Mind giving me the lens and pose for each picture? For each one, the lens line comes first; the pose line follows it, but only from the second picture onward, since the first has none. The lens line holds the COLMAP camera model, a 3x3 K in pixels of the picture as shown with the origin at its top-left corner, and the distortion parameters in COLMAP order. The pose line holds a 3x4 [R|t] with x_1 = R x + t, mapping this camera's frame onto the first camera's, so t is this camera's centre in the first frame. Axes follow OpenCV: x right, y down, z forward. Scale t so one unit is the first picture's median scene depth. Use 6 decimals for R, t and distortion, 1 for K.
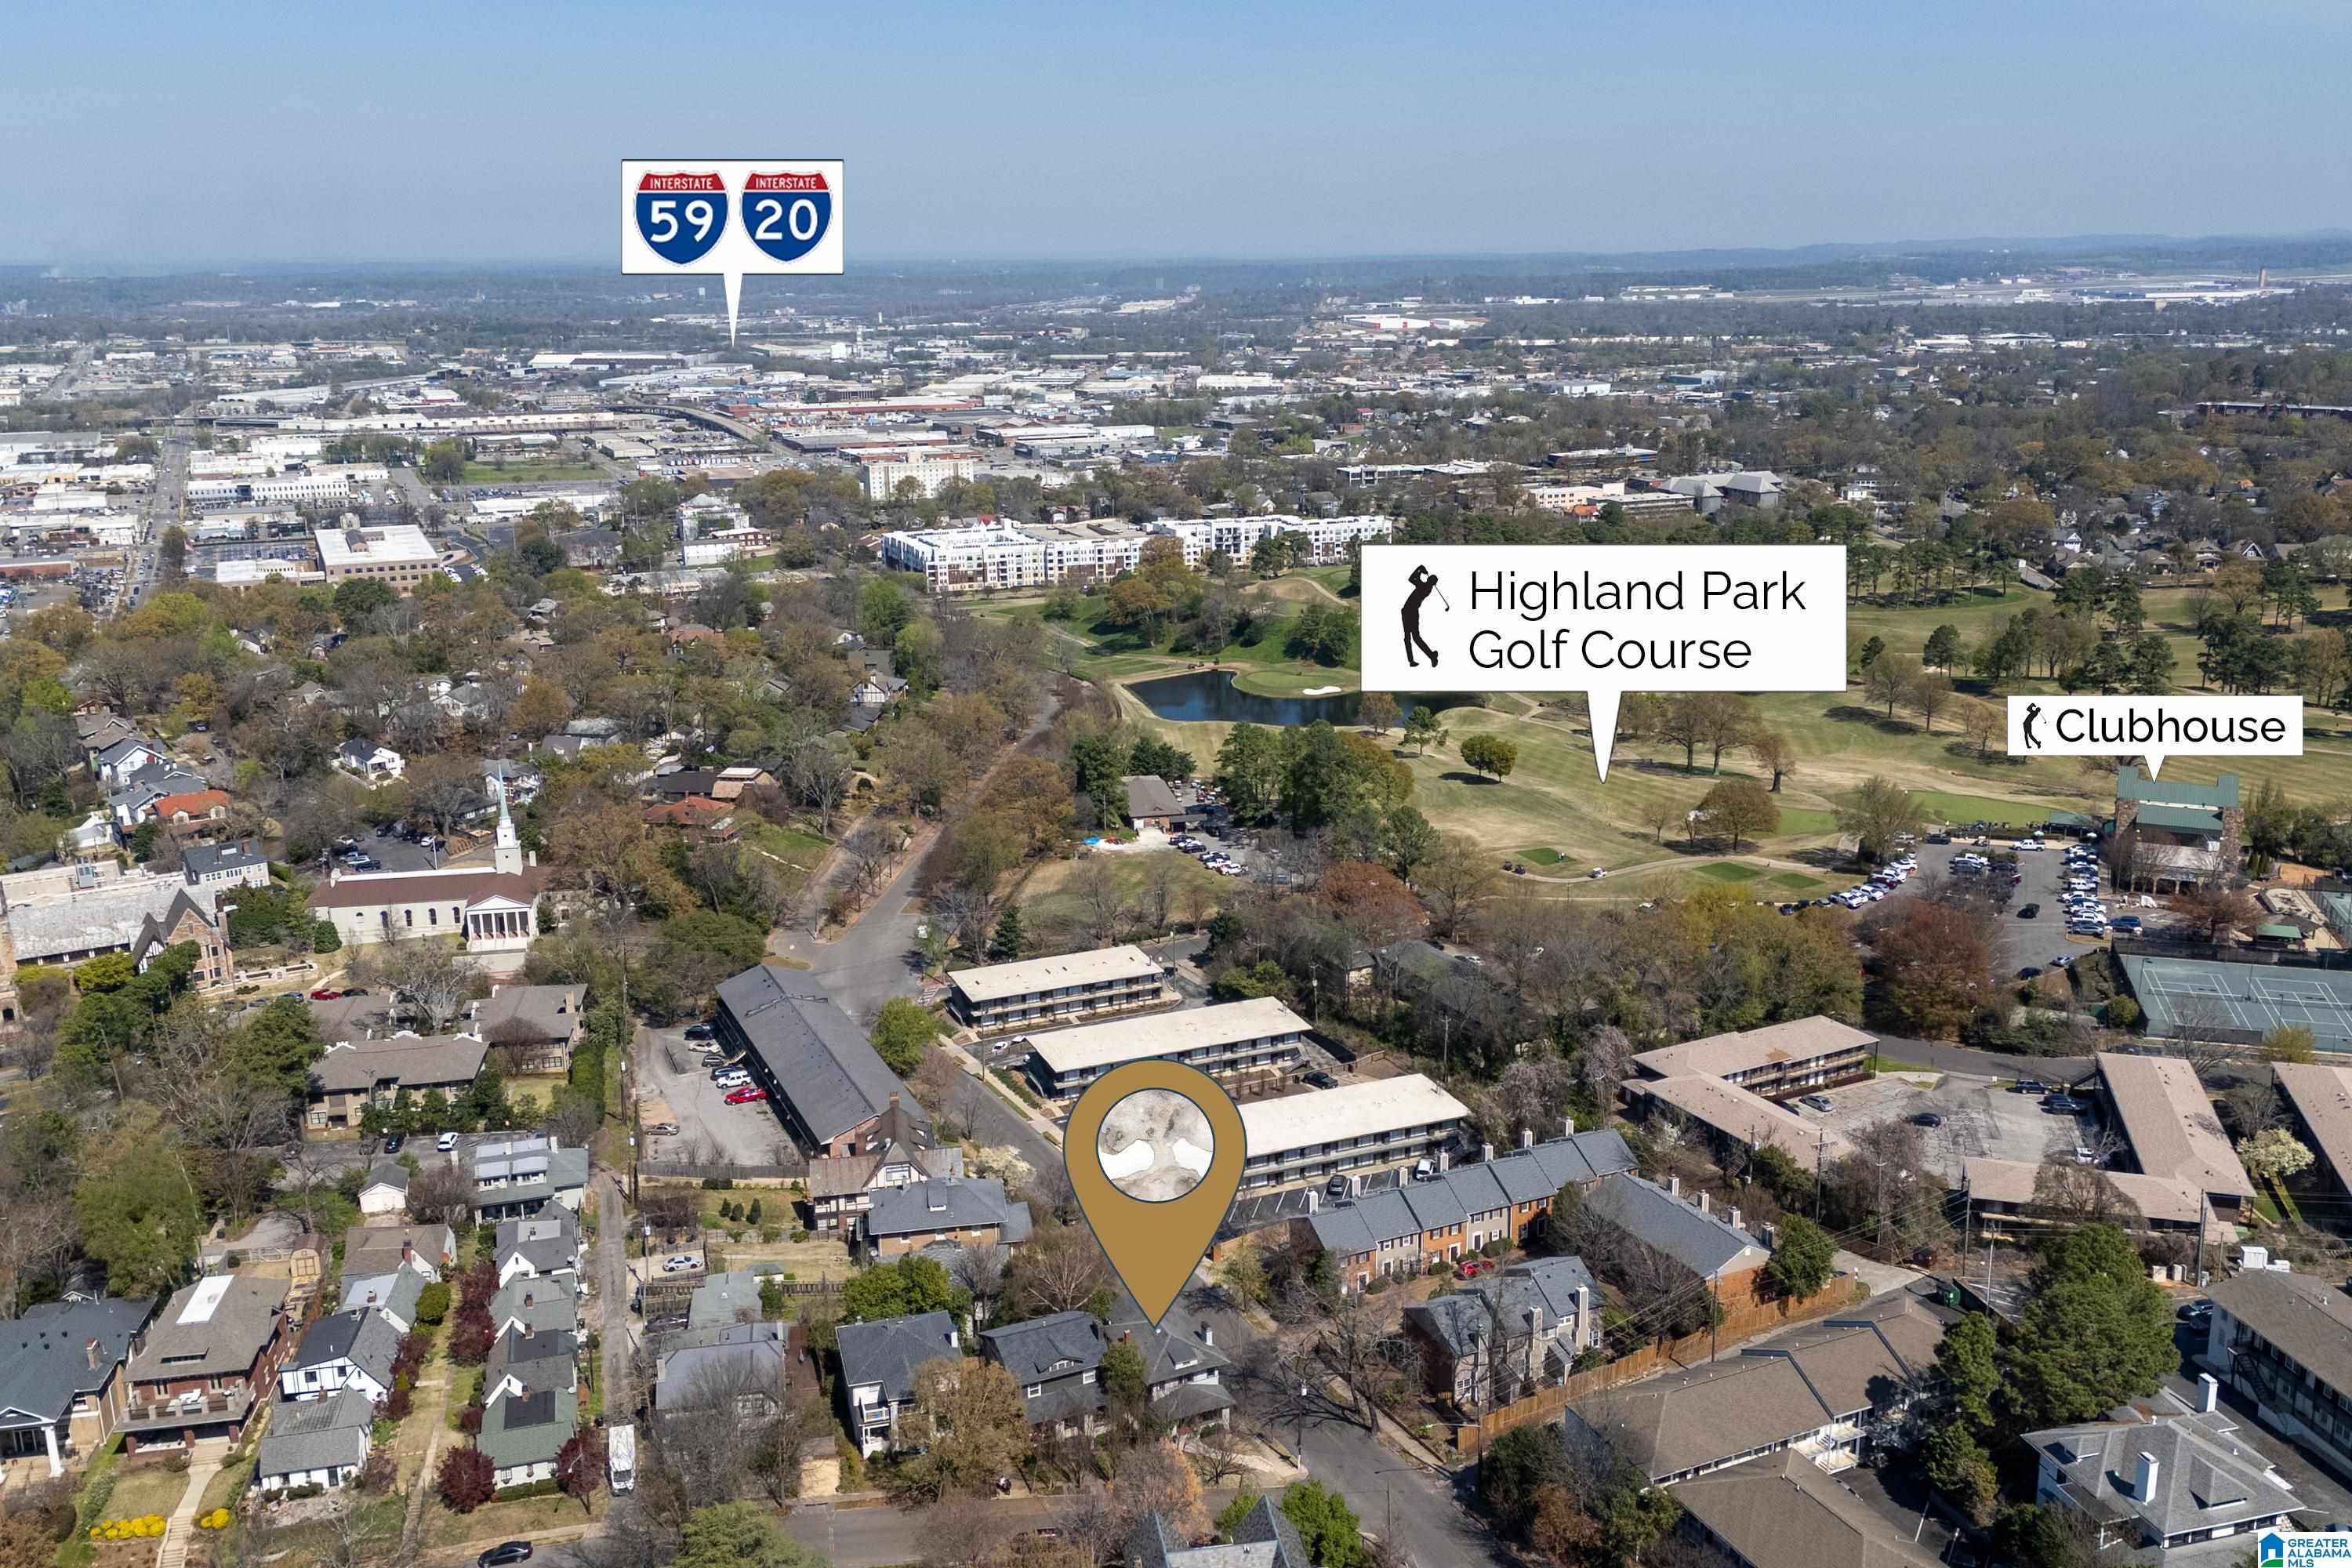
lens RADIAL K [[2027.6, 0, 1176.6], [0, 2027.6, 784.4], [0, 0, 1]] dist [0.049903, -0.022276]
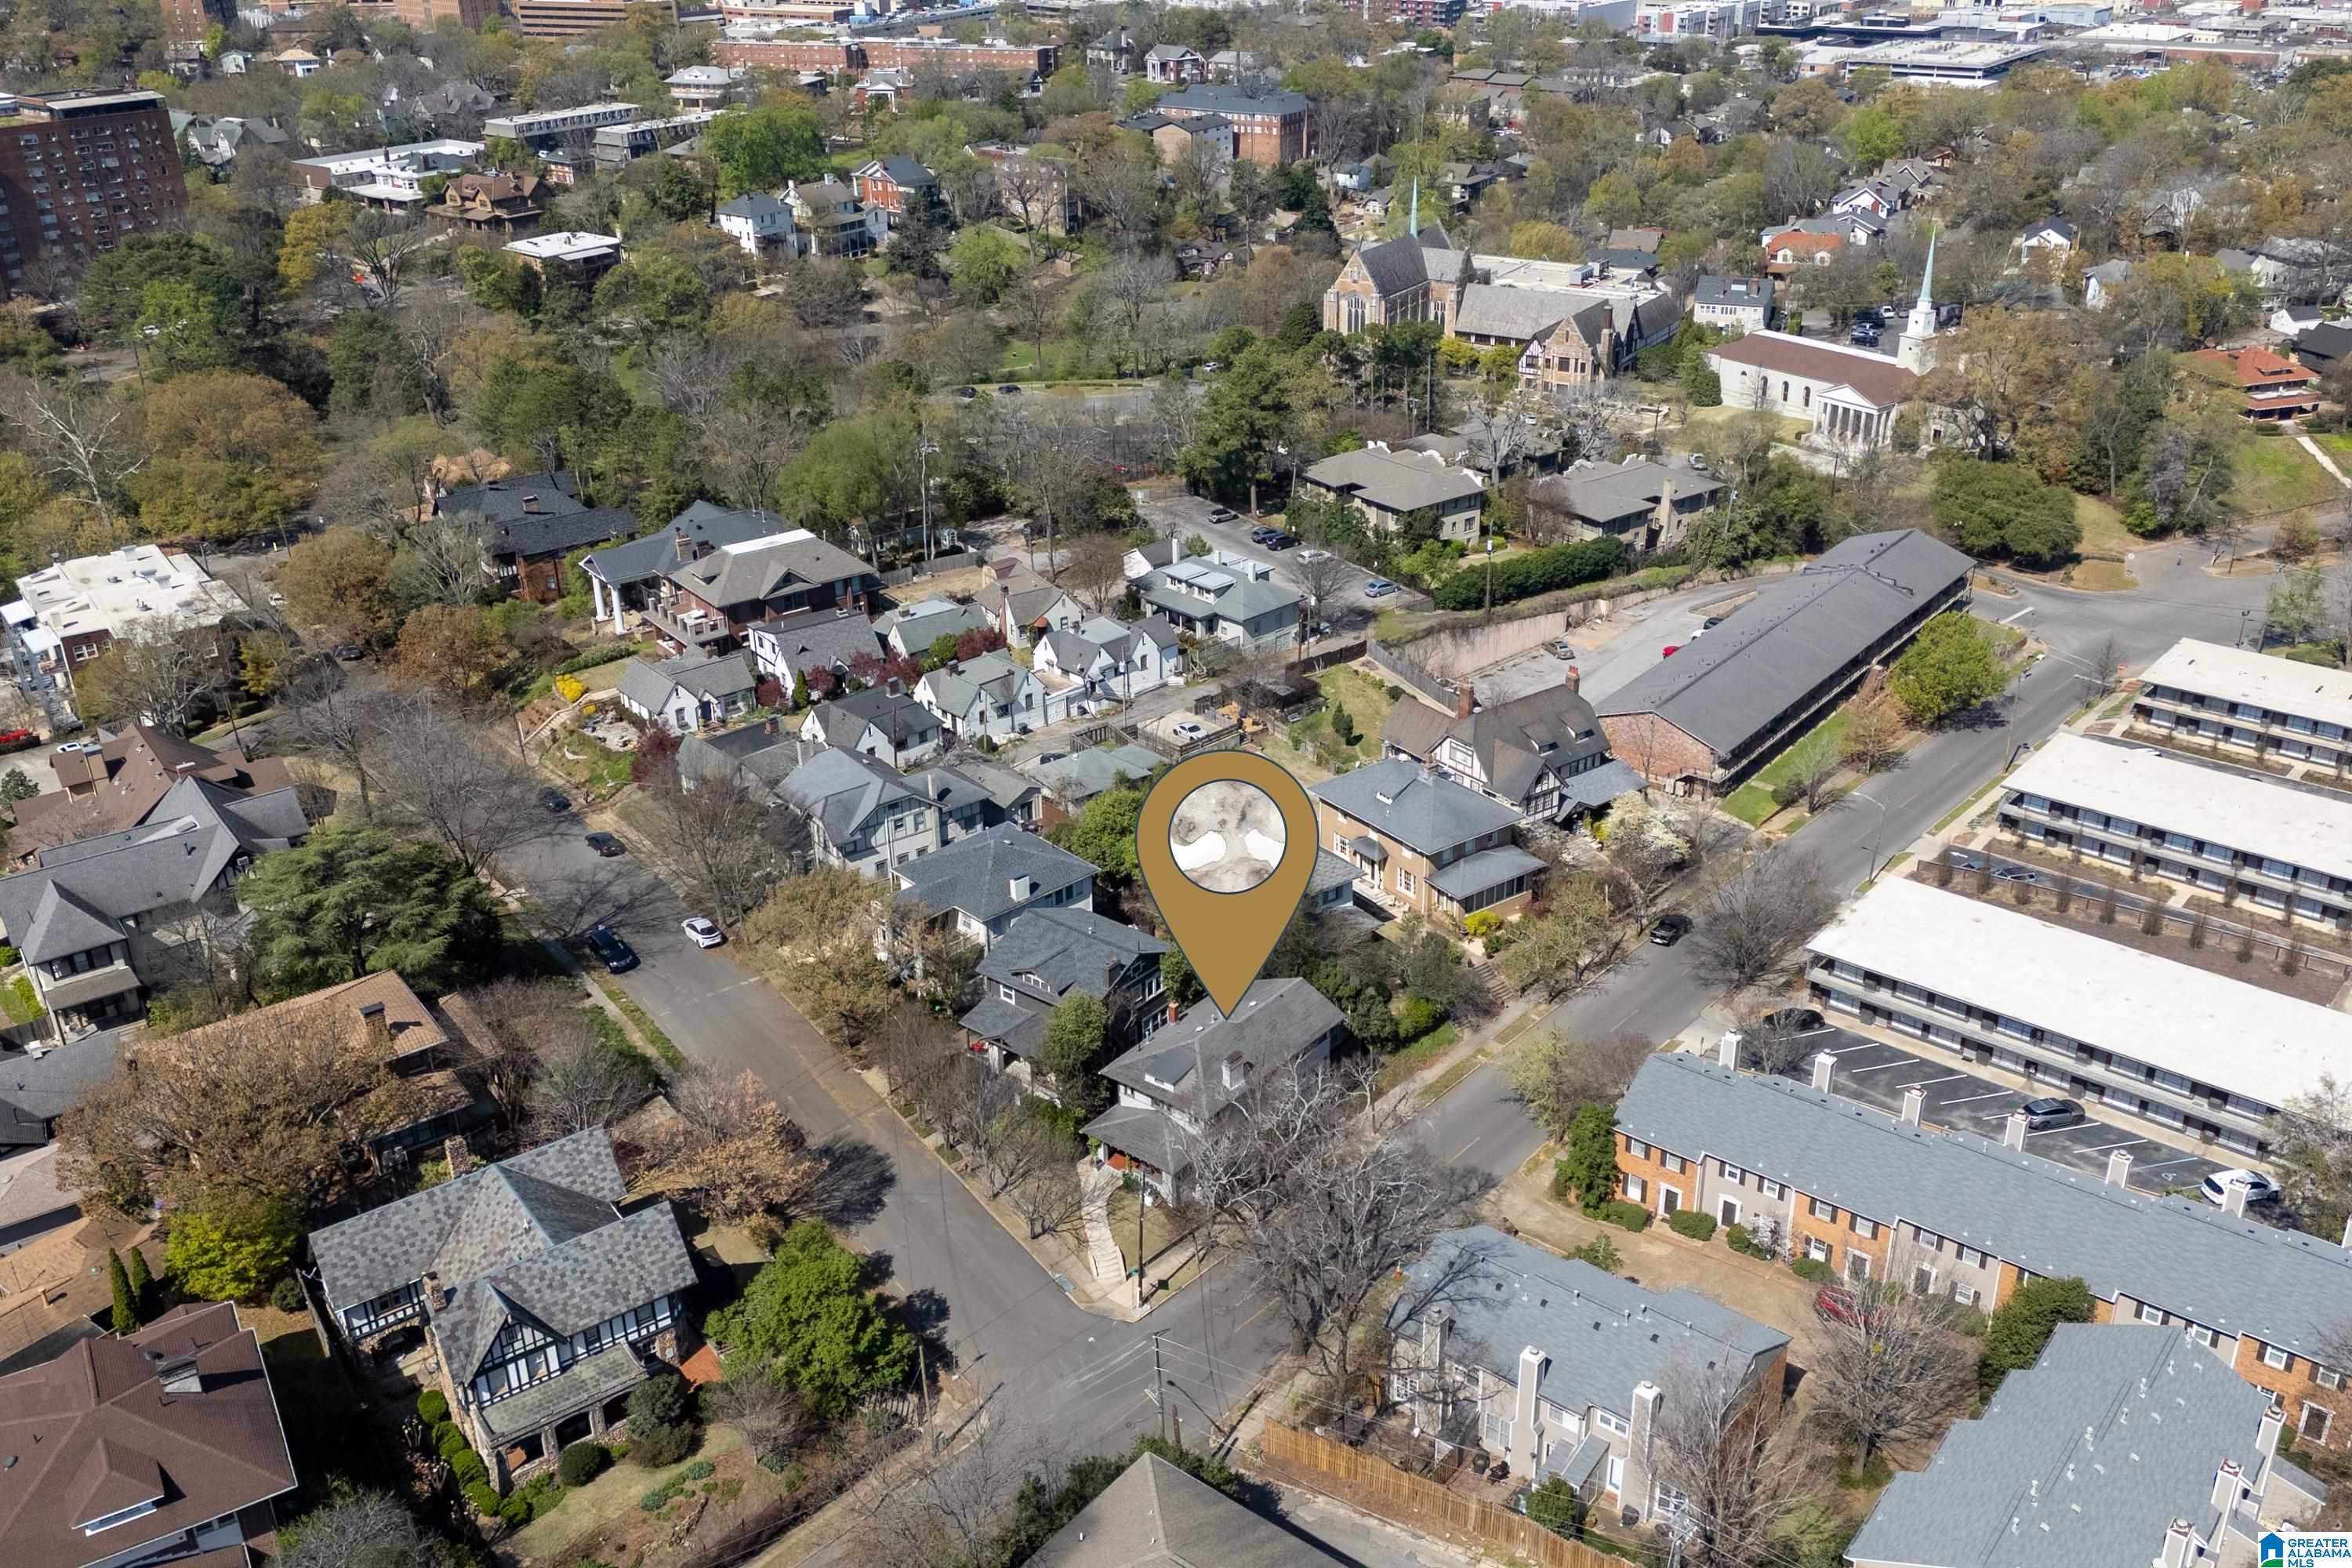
lens RADIAL K [[2027.6, 0, 1174.5], [0, 2027.6, 779.9], [0, 0, 1]] dist [0.049903, -0.022276]
pose [[0.451528, 0.390571, -0.802232, 0.291006], [-0.215994, 0.920209, 0.326438, -0.009367], [0.865719, 0.025882, 0.499861, 0.406855]]
